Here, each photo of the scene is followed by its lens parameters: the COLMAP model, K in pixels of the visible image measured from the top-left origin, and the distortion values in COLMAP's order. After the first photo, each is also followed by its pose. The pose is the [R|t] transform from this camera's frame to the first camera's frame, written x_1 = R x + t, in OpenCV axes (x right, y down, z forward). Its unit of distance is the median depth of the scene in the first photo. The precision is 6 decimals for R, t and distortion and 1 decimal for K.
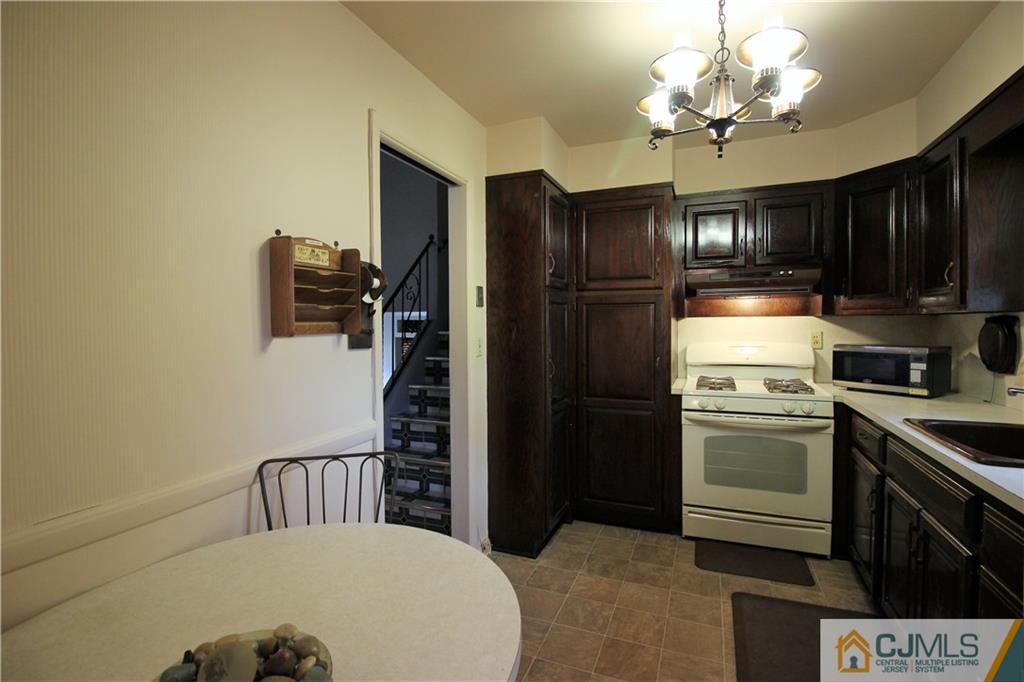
lens RADIAL K [[471.0, 0, 509.5], [0, 471.0, 331.9], [0, 0, 1]] dist [0.000990, -0.016256]
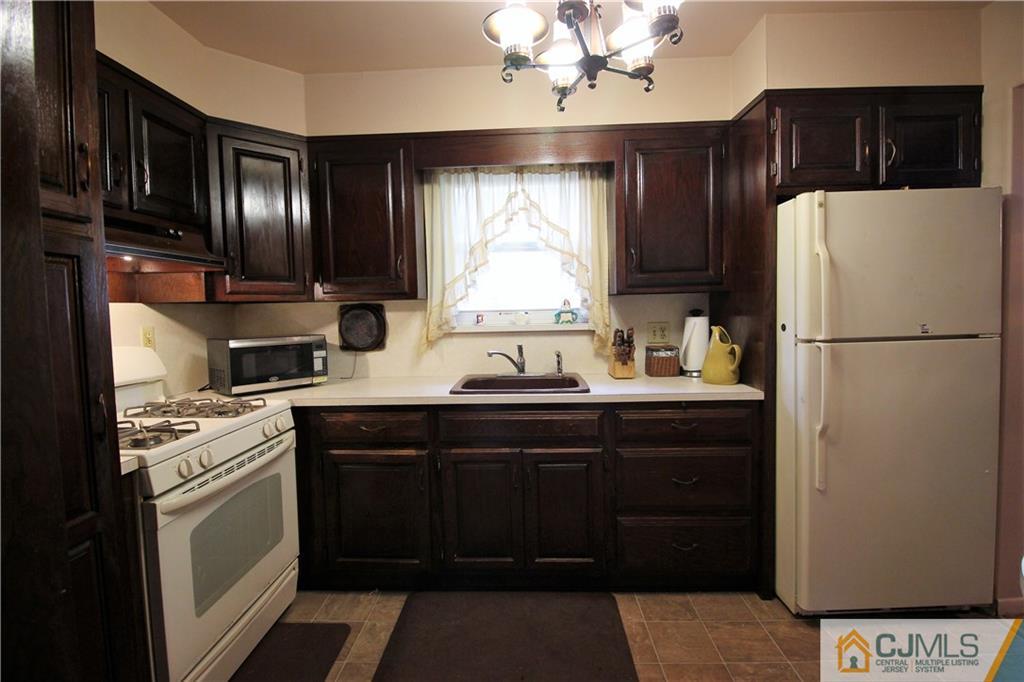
lens RADIAL K [[471.0, 0, 509.5], [0, 471.0, 331.9], [0, 0, 1]] dist [0.000990, -0.016256]
pose [[-0.351016, -0.030570, 0.935870, -0.190835], [0.037629, 0.998199, 0.046719, -0.004875], [-0.935613, 0.051615, -0.349234, 0.904848]]
